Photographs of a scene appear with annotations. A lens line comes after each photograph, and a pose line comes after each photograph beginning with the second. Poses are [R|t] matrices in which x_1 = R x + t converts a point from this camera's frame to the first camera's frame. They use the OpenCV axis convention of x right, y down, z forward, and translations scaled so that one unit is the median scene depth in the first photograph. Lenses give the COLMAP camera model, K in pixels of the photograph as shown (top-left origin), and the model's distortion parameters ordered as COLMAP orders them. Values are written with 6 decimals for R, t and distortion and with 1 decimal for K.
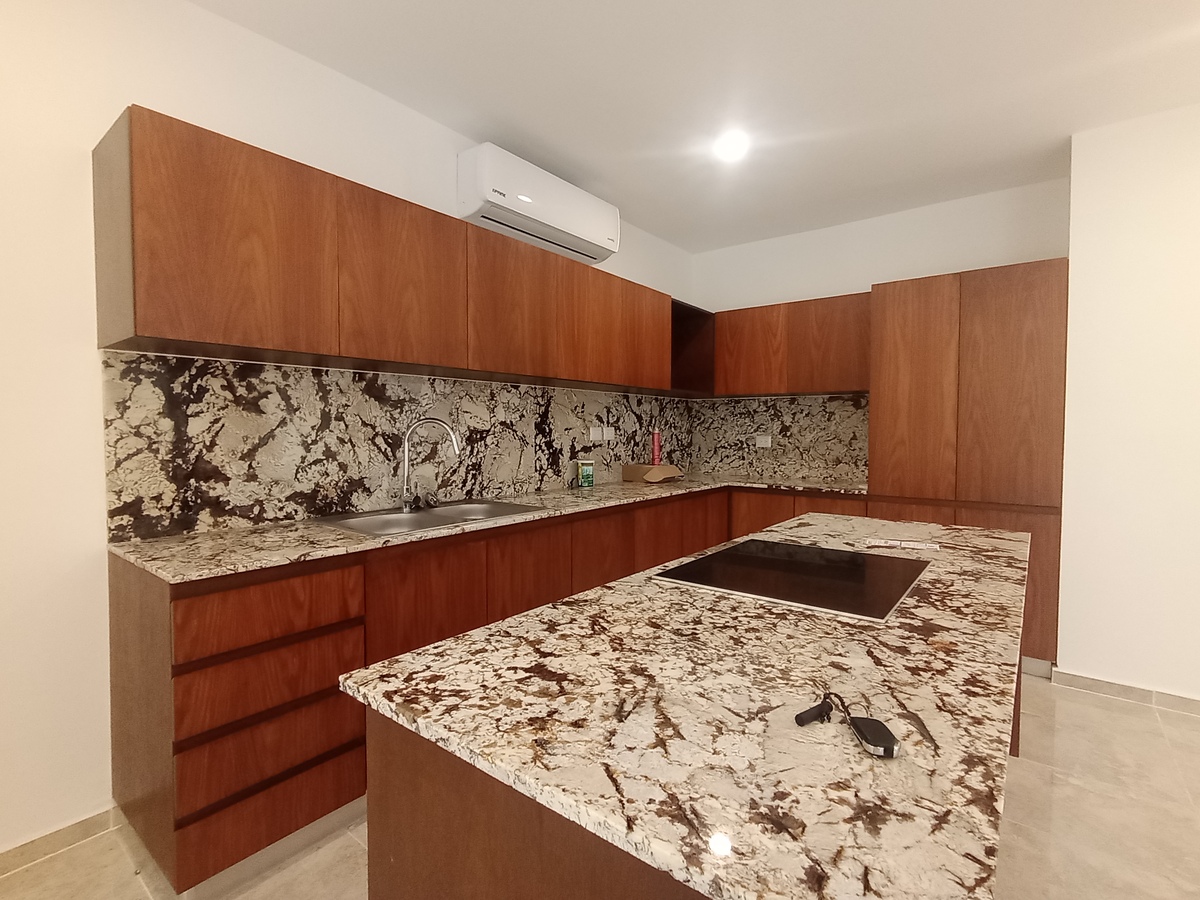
lens RADIAL K [[567.2, 0, 596.0], [0, 567.2, 451.6], [0, 0, 1]] dist [-0.019657, -0.000906]
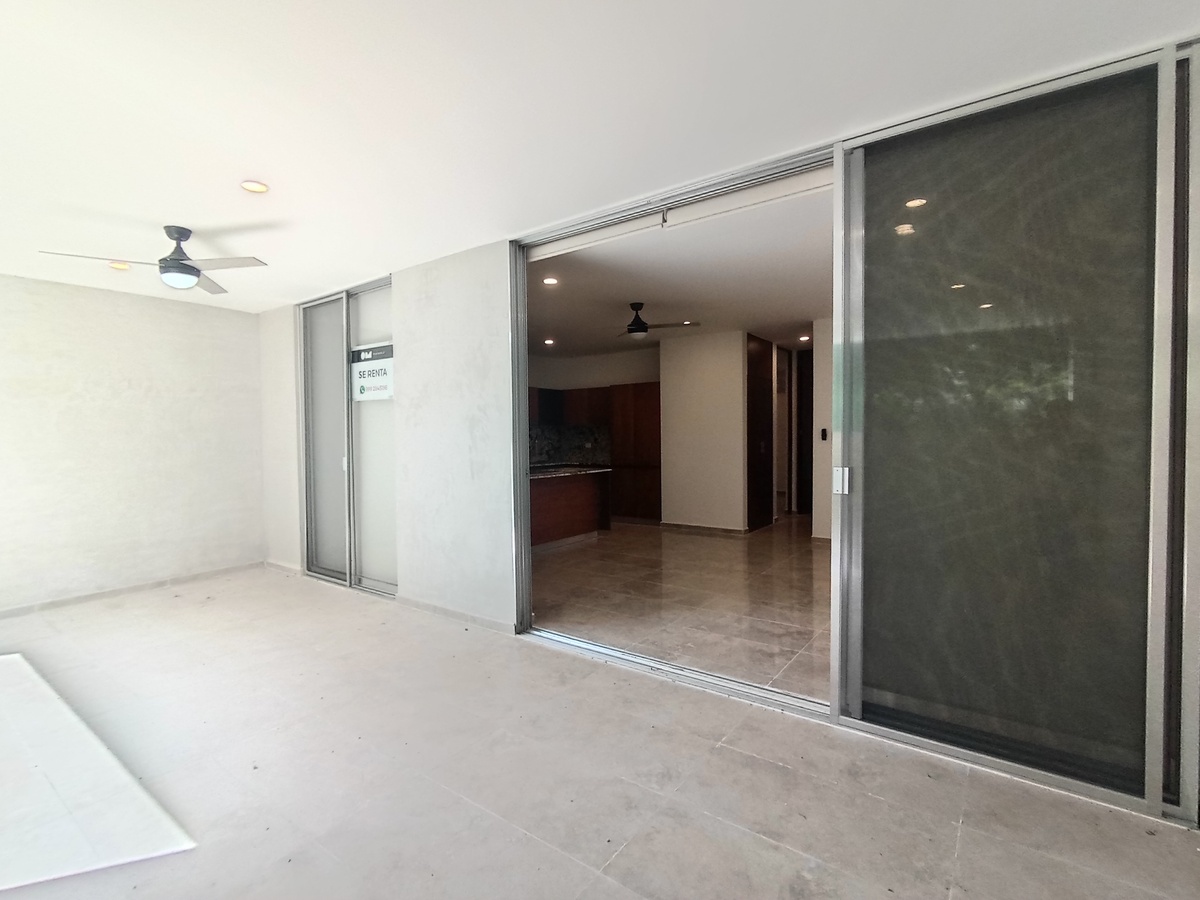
lens RADIAL K [[567.2, 0, 596.0], [0, 567.2, 451.6], [0, 0, 1]] dist [-0.019657, -0.000906]
pose [[0.999417, -0.011507, 0.032135, 0.394504], [0.011868, 0.999868, -0.011086, 0.048710], [-0.032003, 0.011461, 0.999422, -1.914402]]
